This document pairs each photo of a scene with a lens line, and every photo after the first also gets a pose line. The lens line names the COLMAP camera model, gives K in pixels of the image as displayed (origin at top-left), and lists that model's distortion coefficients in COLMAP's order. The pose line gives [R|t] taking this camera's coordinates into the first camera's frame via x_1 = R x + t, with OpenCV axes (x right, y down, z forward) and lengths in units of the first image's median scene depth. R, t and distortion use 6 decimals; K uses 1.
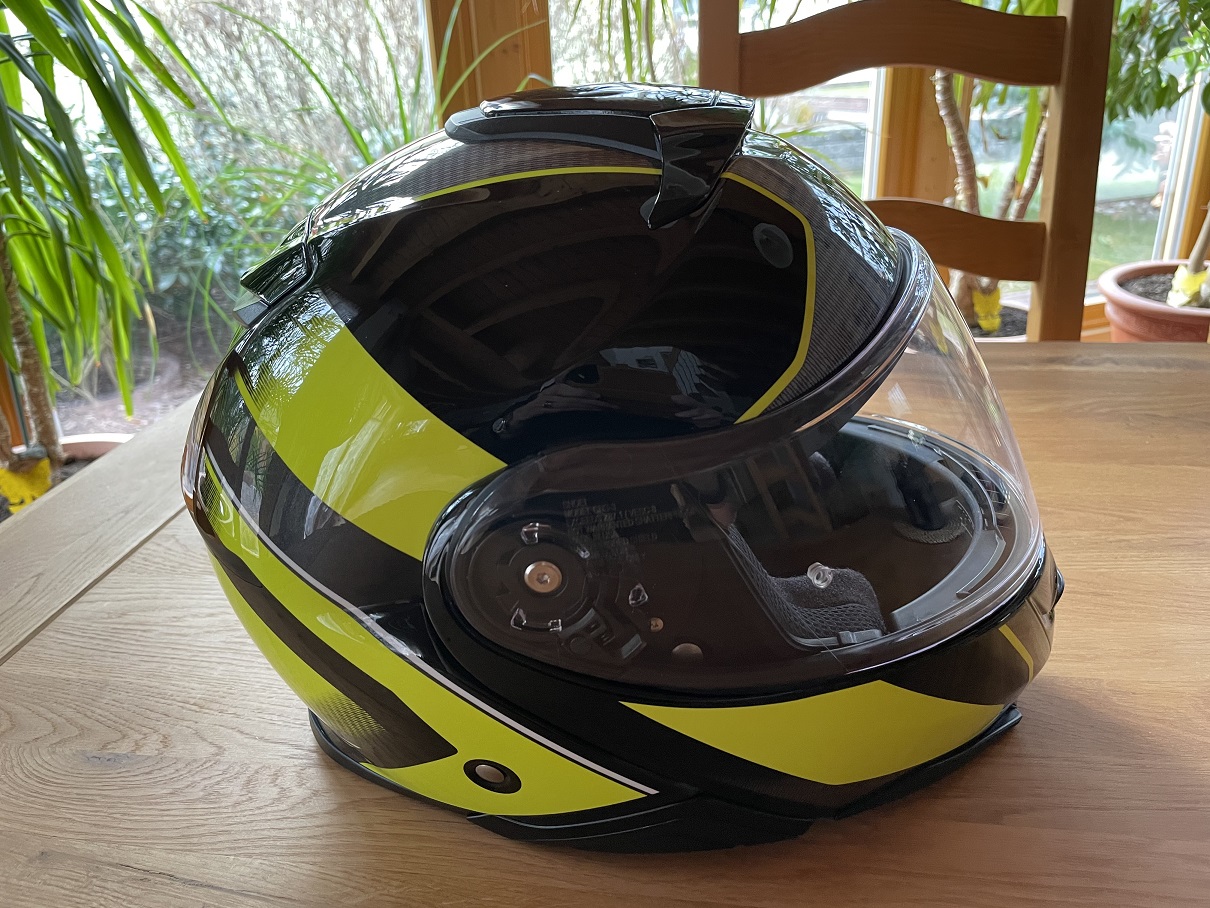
lens RADIAL K [[921.5, 0, 598.4], [0, 921.5, 432.0], [0, 0, 1]] dist [0.066635, -0.100895]
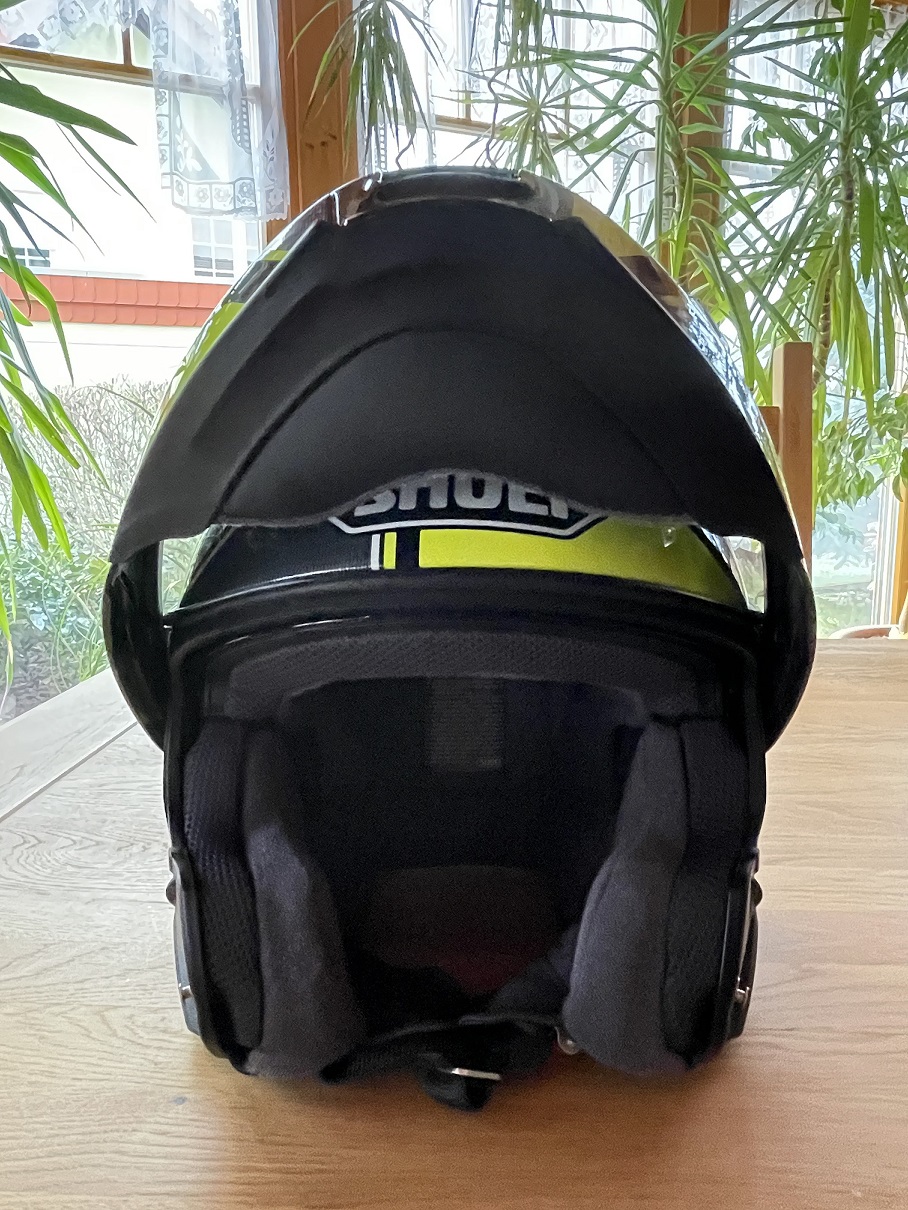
lens RADIAL K [[884.8, 0, 451.6], [0, 884.8, 604.6], [0, 0, 1]] dist [0.001600, -0.004794]
pose [[0.996520, 0.018912, 0.081179, -0.038791], [0.000134, 0.973556, -0.228448, 0.065805], [-0.083353, 0.227664, 0.970166, -0.077275]]
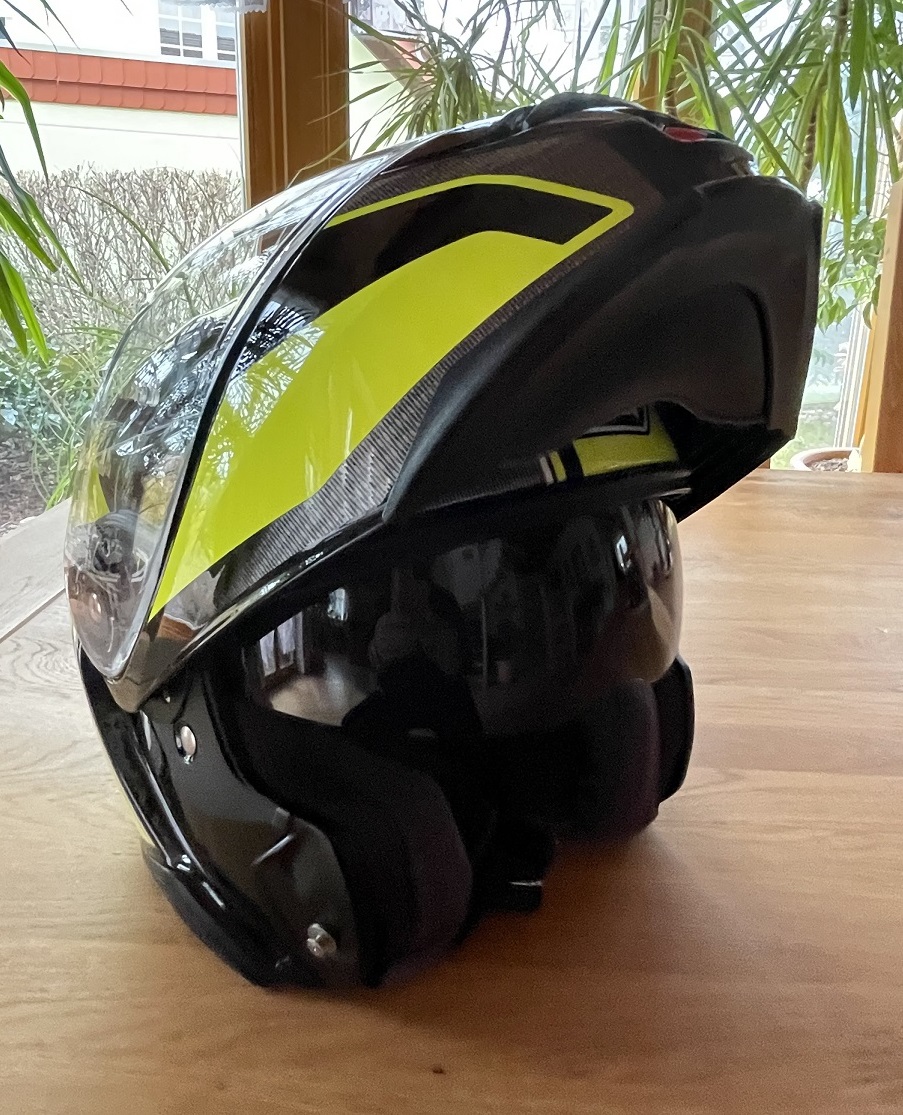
lens RADIAL K [[884.8, 0, 446.0], [0, 884.8, 505.2], [0, 0, 1]] dist [0.007688, -0.007210]
pose [[0.993080, 0.035827, 0.111844, -0.046259], [-0.022141, 0.992369, -0.121298, 0.059176], [-0.115337, 0.117982, 0.986295, -0.105453]]
